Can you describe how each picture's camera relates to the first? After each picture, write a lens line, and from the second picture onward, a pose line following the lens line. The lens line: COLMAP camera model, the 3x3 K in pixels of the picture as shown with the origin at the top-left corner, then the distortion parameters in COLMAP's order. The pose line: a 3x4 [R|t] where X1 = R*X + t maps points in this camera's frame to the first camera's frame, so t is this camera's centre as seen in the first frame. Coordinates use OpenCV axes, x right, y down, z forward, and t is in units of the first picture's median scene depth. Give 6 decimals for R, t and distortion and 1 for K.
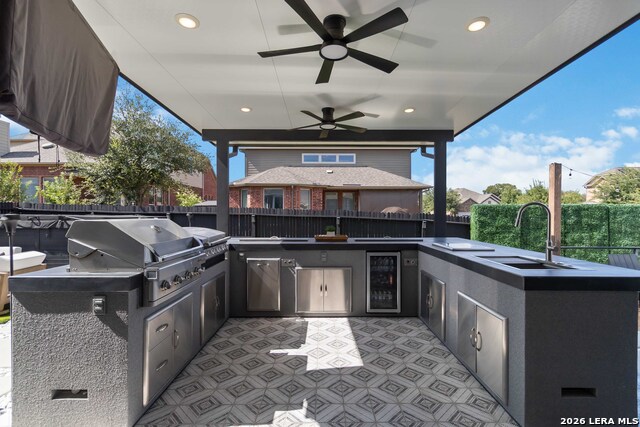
lens RADIAL K [[303.8, 0, 320.0], [0, 303.8, 213.5], [0, 0, 1]] dist [-0.000664, -0.000375]
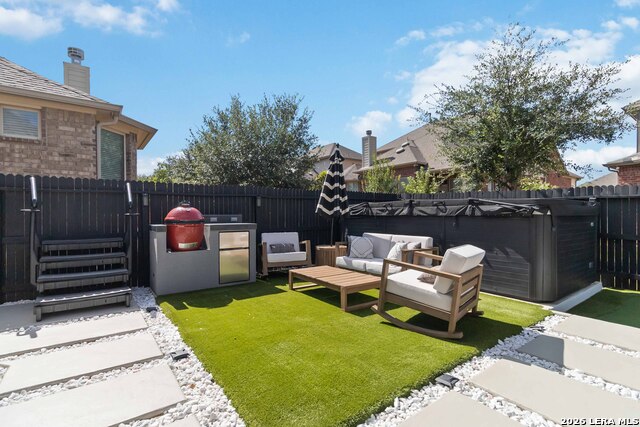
lens RADIAL K [[303.8, 0, 320.0], [0, 303.8, 213.5], [0, 0, 1]] dist [-0.000664, -0.000375]
pose [[0.578737, 0.005429, -0.815496, -0.271209], [0.000700, 0.999974, 0.007154, 0.021979], [0.815514, -0.004711, 0.578719, 0.153720]]
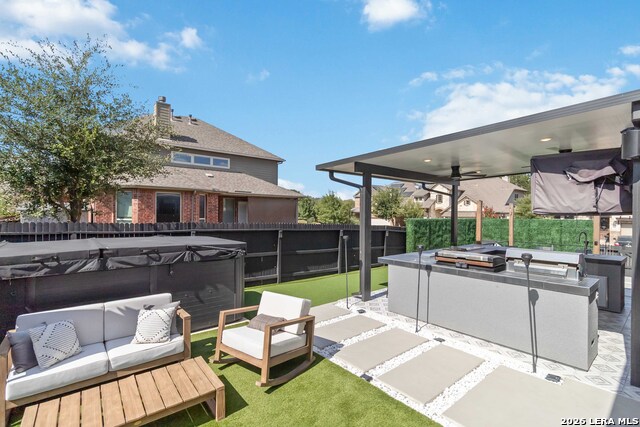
lens RADIAL K [[303.8, 0, 320.0], [0, 303.8, 213.5], [0, 0, 1]] dist [-0.000664, -0.000375]
pose [[0.772809, 0.003641, 0.634628, -0.646328], [-0.004849, 0.999988, 0.000166, -0.045070], [-0.634620, -0.003206, 0.772818, 0.110976]]
